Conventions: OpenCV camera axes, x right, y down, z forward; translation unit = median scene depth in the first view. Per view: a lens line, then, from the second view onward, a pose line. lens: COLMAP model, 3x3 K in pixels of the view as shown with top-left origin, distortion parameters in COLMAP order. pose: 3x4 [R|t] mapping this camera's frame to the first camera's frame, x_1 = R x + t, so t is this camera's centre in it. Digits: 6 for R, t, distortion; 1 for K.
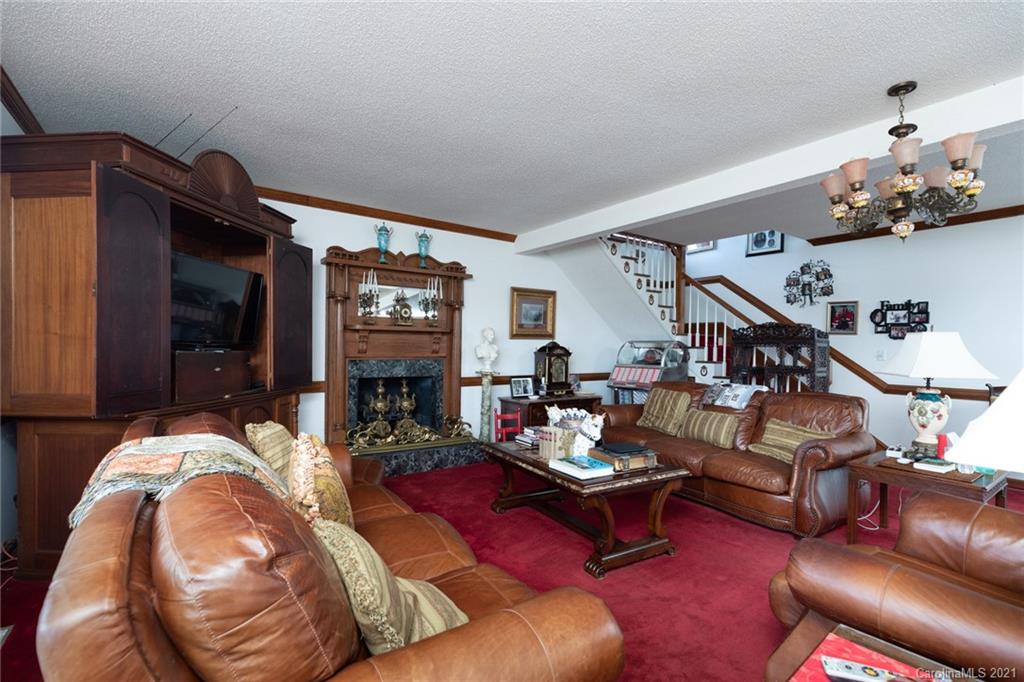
lens RADIAL K [[447.5, 0, 512.0], [0, 447.5, 341.0], [0, 0, 1]] dist [0.000258, 0.000002]
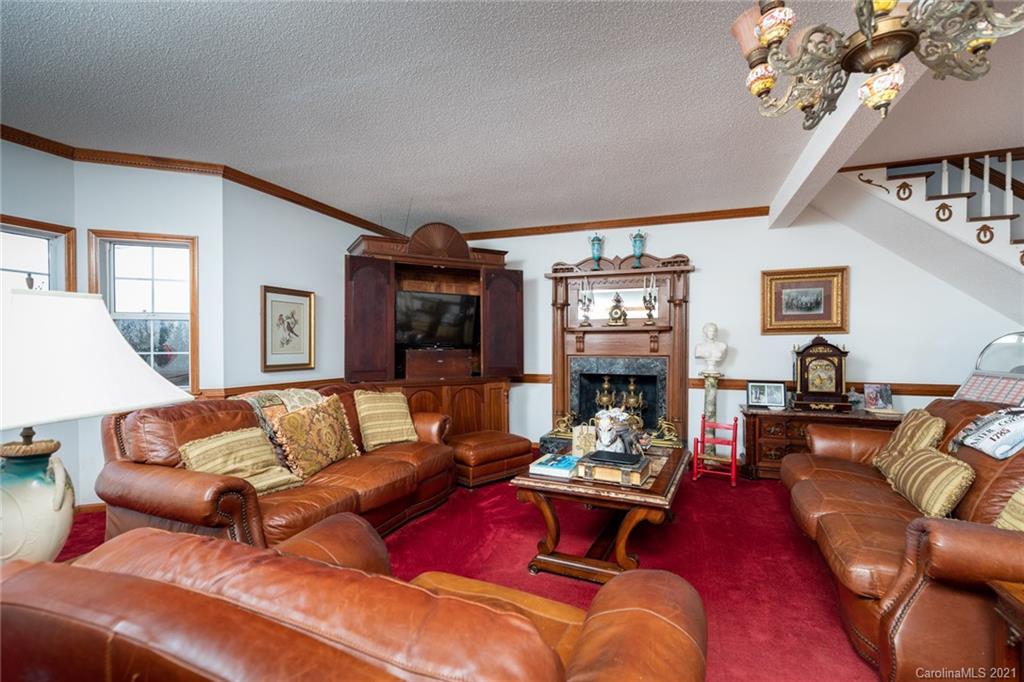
lens RADIAL K [[447.5, 0, 512.0], [0, 447.5, 341.0], [0, 0, 1]] dist [0.000258, 0.000002]
pose [[0.581161, -0.019190, -0.813562, 0.441038], [0.016466, 0.999795, -0.011820, 0.009730], [0.813622, -0.006527, 0.581358, 0.171896]]
